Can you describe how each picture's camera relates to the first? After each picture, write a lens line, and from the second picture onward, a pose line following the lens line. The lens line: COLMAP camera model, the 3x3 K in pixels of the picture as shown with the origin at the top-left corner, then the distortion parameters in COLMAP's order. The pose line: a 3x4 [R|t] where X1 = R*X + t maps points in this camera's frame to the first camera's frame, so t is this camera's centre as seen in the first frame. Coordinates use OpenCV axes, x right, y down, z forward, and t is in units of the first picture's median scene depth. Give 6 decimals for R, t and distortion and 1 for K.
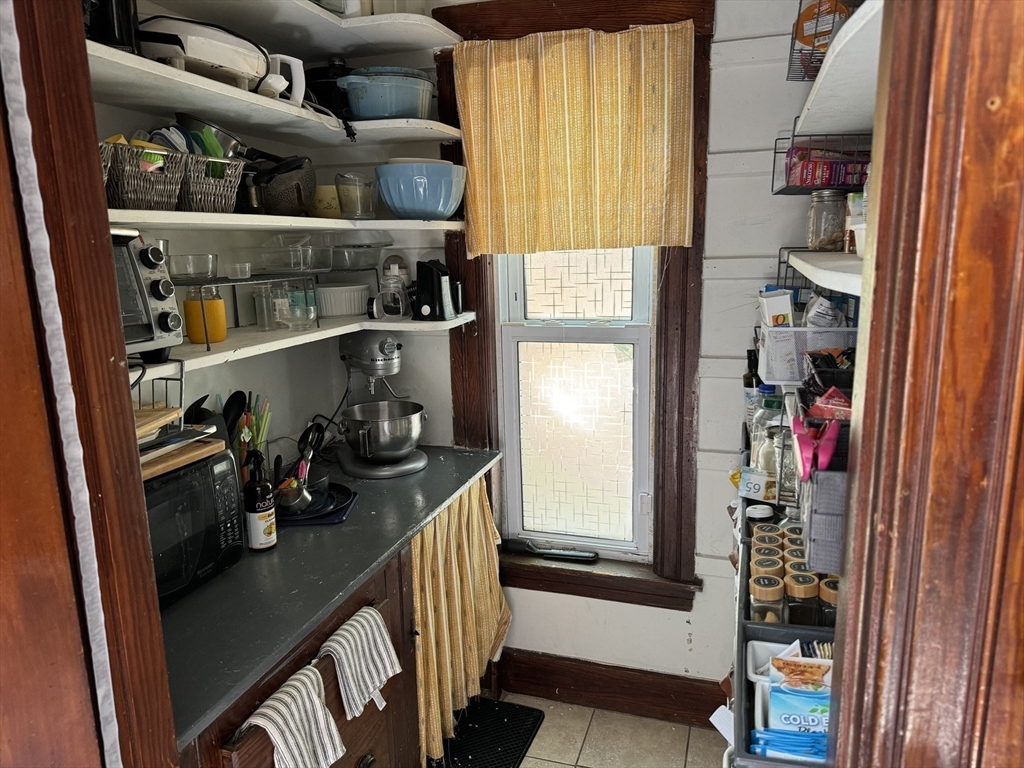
lens RADIAL K [[717.1, 0, 514.6], [0, 717.1, 391.4], [0, 0, 1]] dist [0.039868, -0.006717]
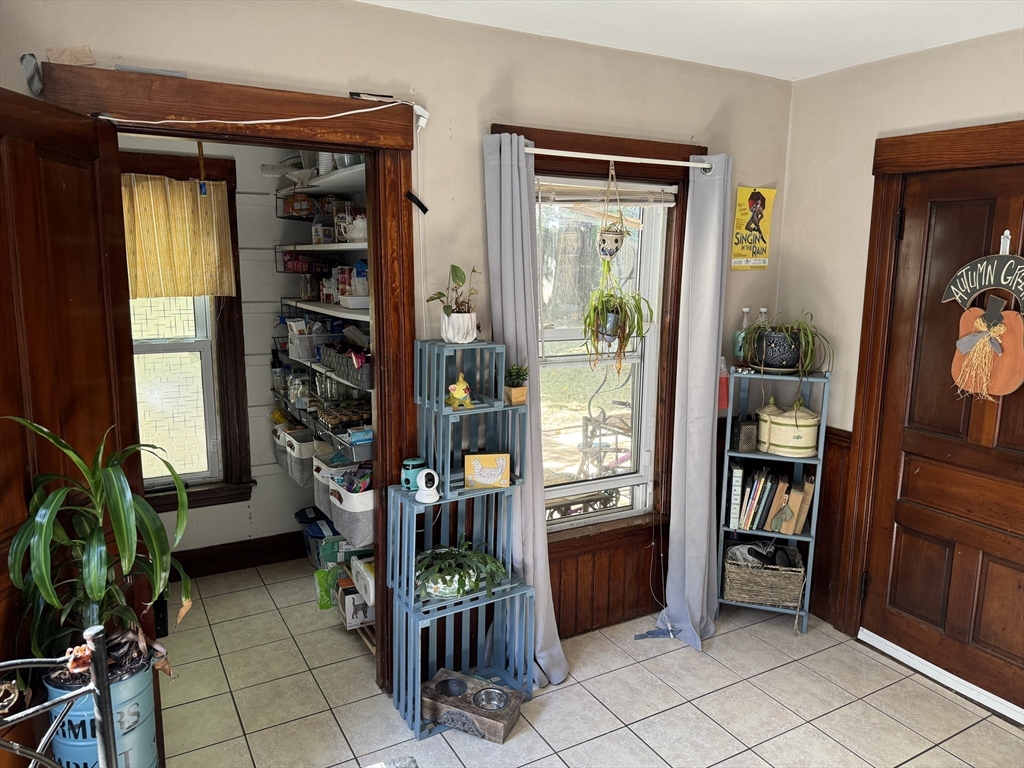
lens RADIAL K [[717.1, 0, 514.6], [0, 717.1, 391.4], [0, 0, 1]] dist [0.039868, -0.006717]
pose [[0.674728, -0.104612, 0.730616, -0.644293], [0.125881, 0.991711, 0.025745, 0.085320], [-0.727253, 0.074600, 0.682304, -0.772512]]
